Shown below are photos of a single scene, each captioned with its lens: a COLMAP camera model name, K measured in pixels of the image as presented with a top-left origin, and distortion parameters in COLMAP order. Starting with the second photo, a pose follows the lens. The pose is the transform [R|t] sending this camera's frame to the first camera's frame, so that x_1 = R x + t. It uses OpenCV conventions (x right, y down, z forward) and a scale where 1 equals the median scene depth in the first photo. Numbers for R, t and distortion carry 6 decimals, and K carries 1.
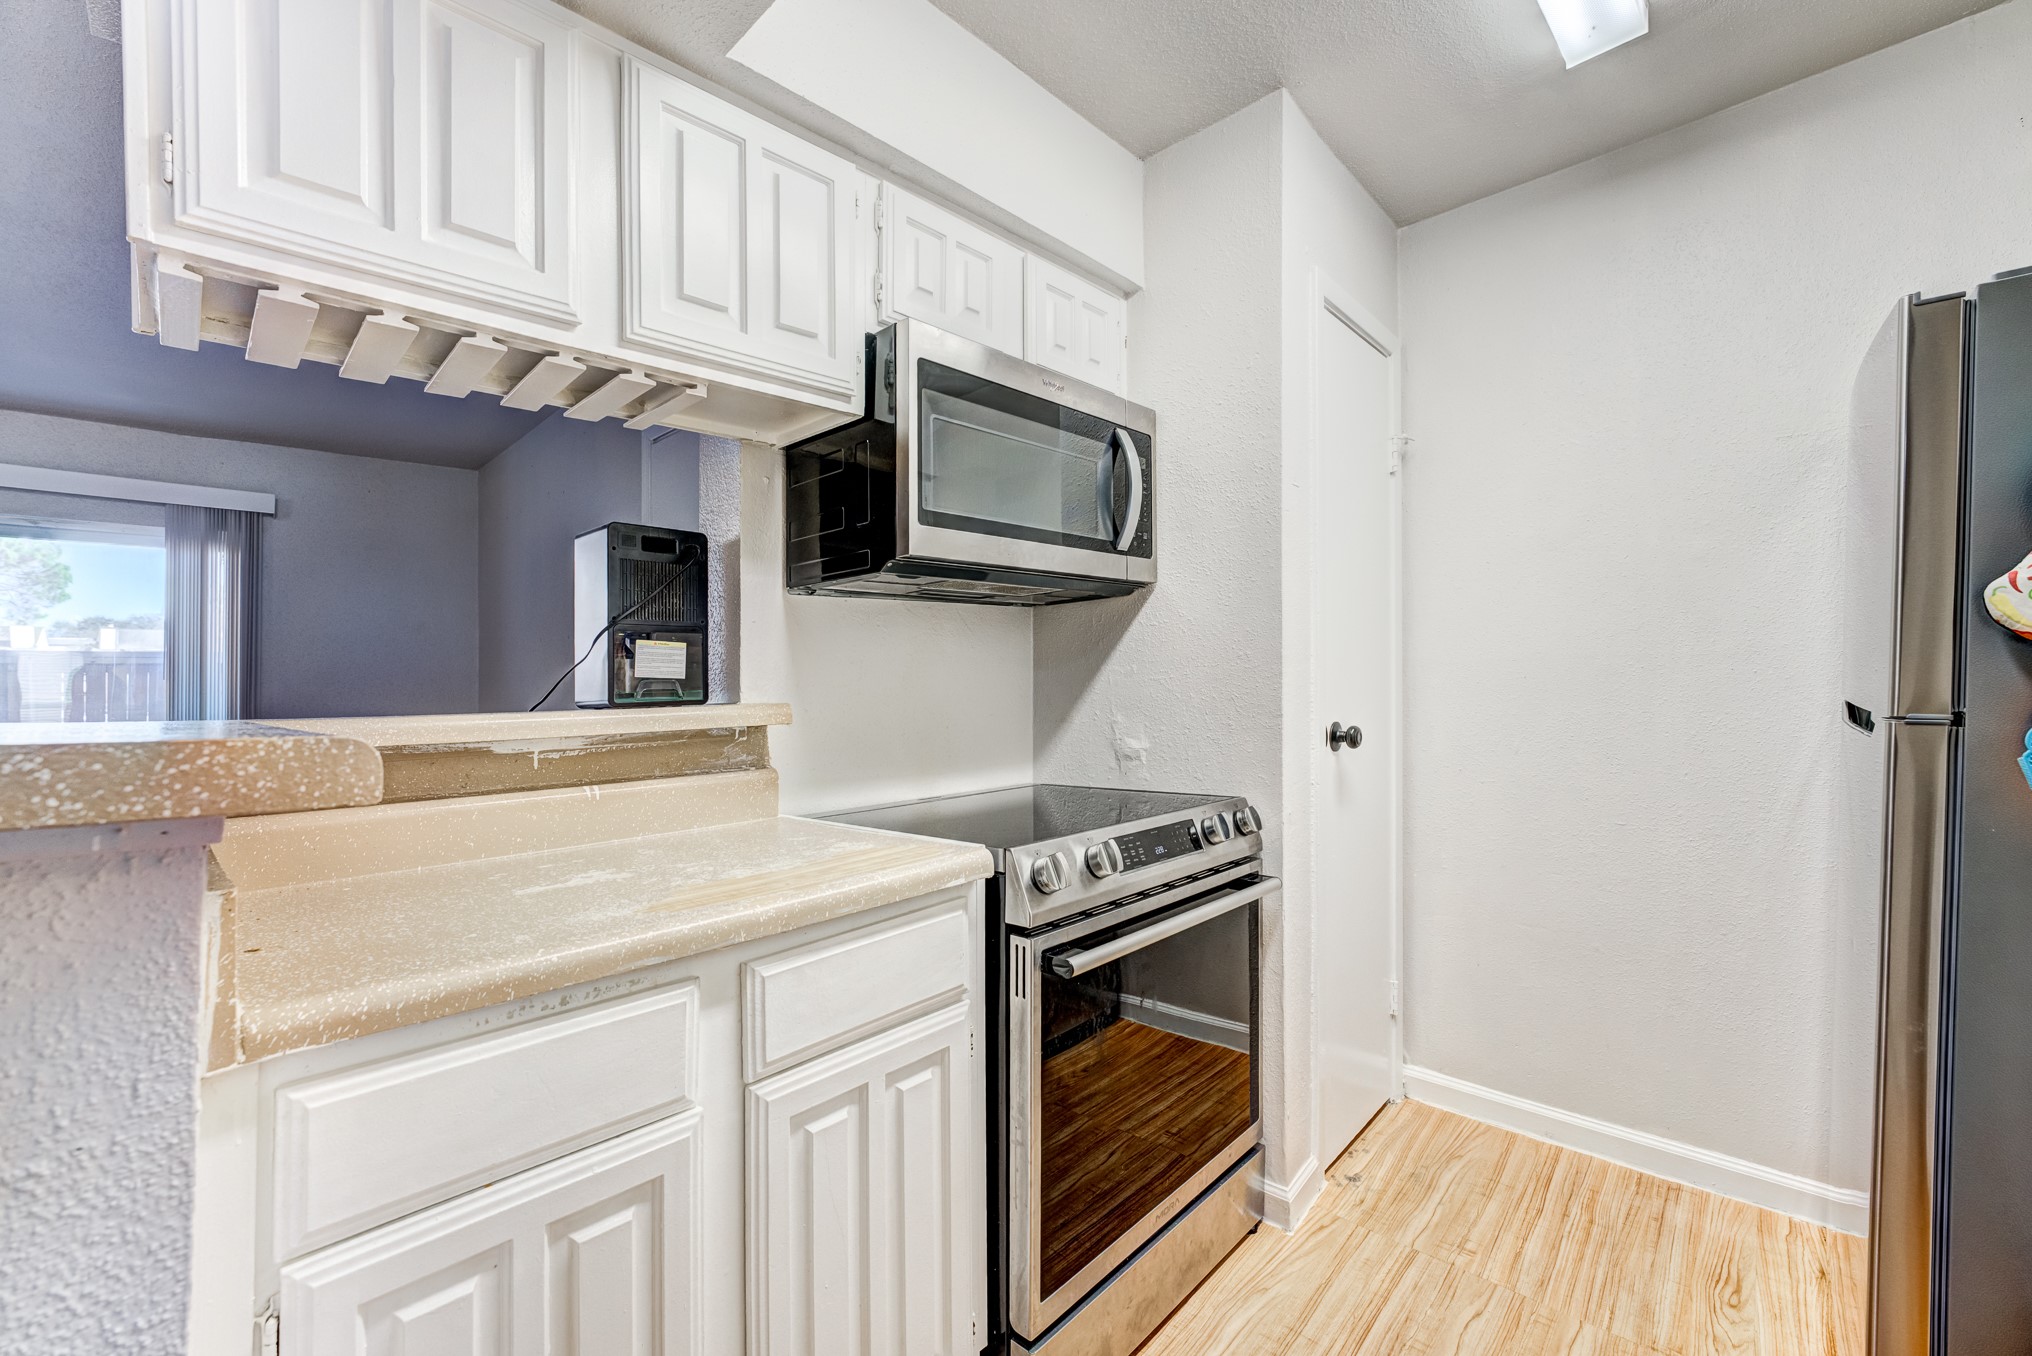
lens RADIAL K [[826.9, 0, 1029.2], [0, 826.9, 687.5], [0, 0, 1]] dist [-0.015249, 0.002081]
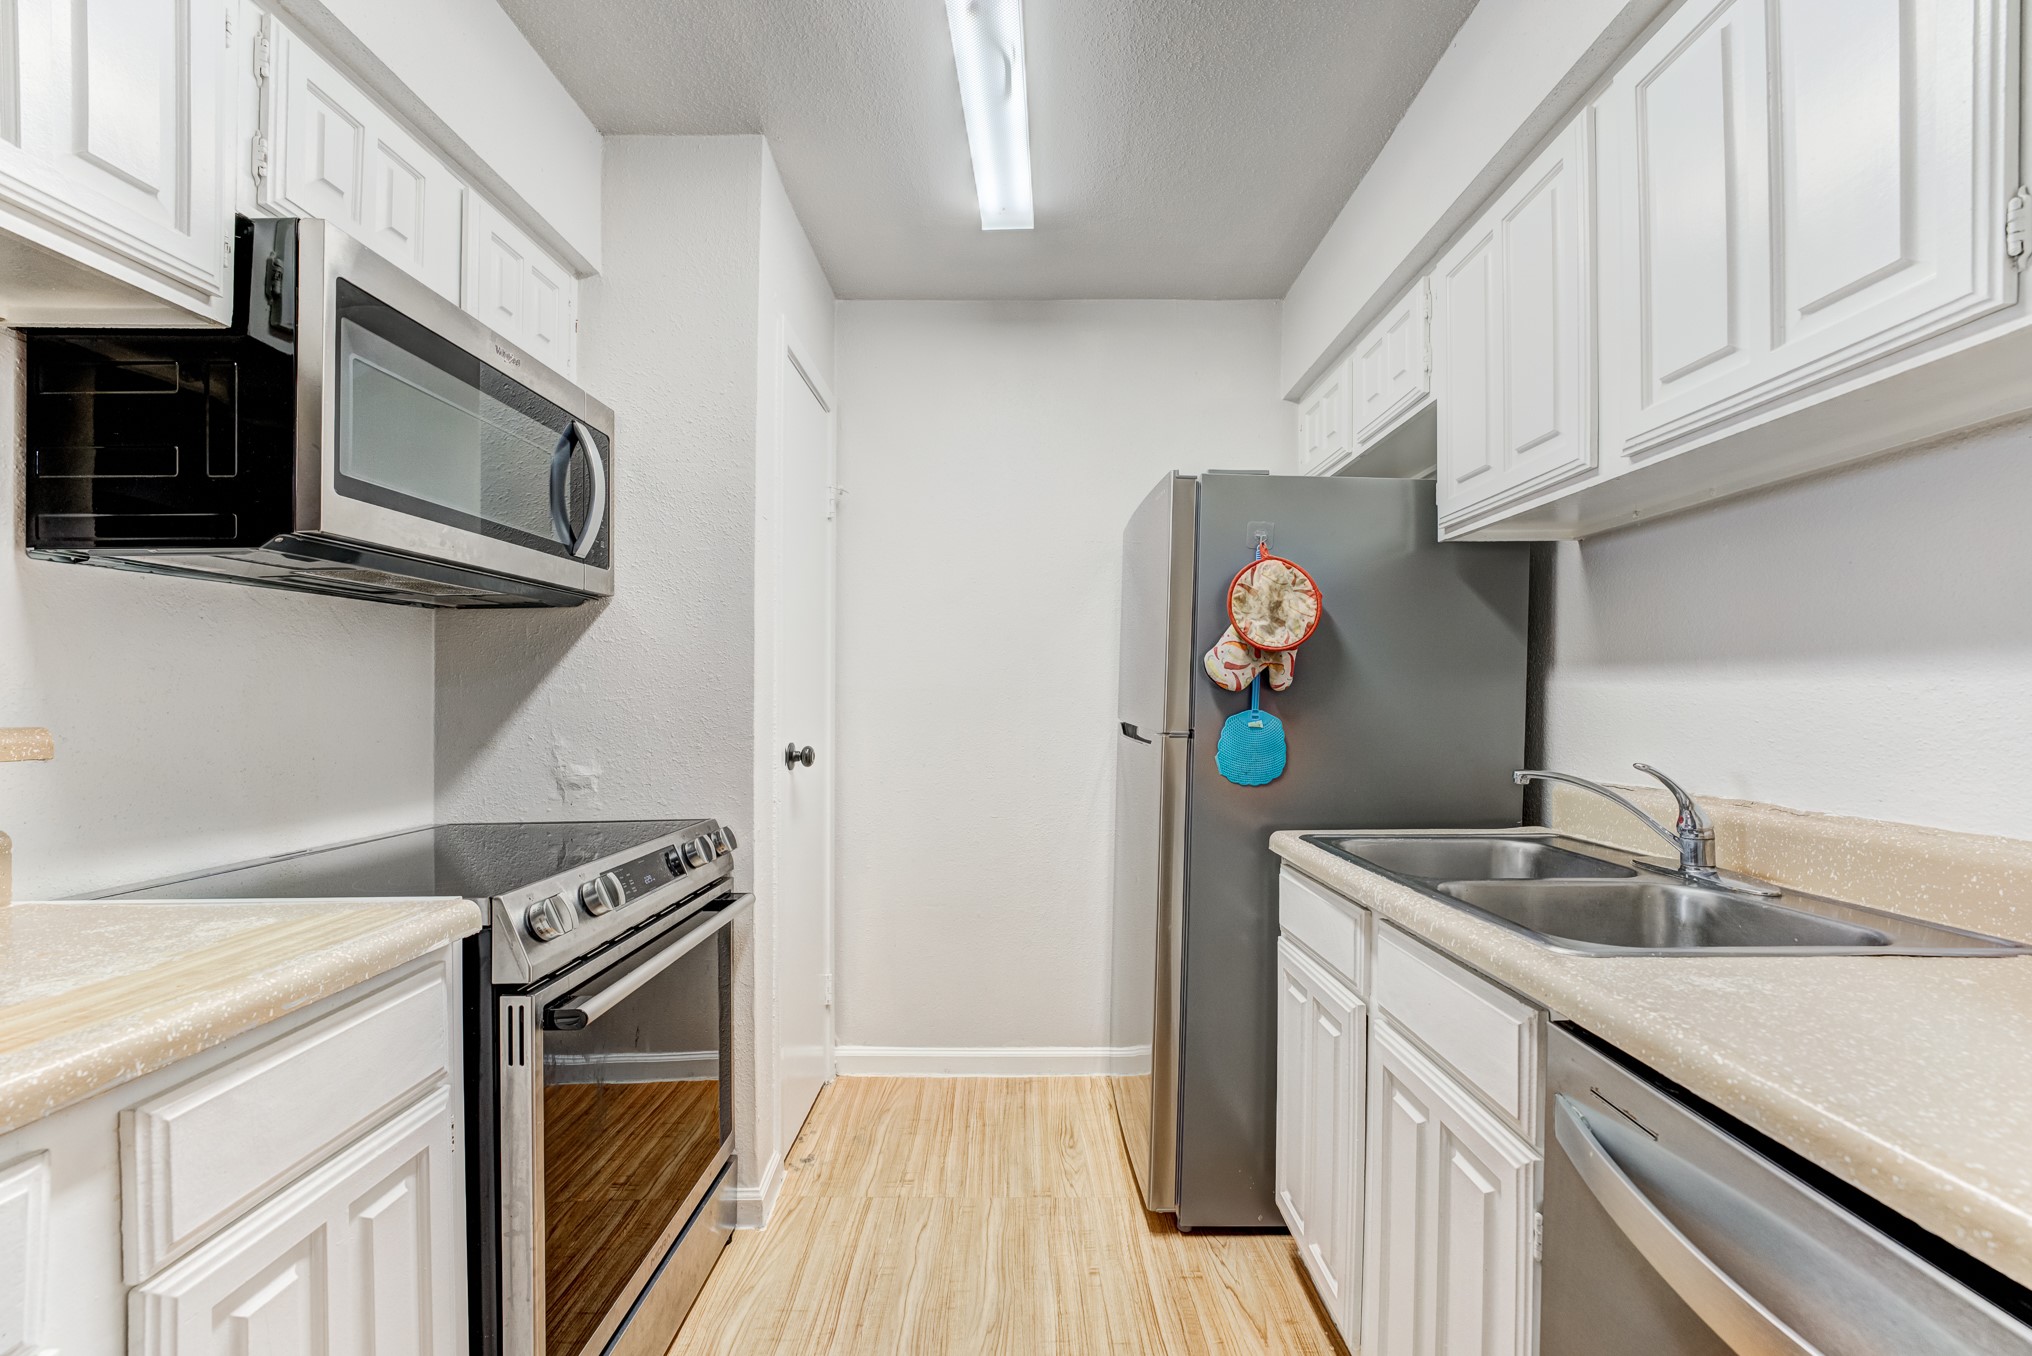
lens RADIAL K [[826.9, 0, 1031.7], [0, 826.9, 713.3], [0, 0, 1]] dist [-0.015249, 0.002081]
pose [[0.726977, 0.006885, 0.686627, -0.161181], [-0.009704, 0.999953, 0.000248, -0.000099], [-0.686593, -0.006843, 0.727010, 0.002249]]
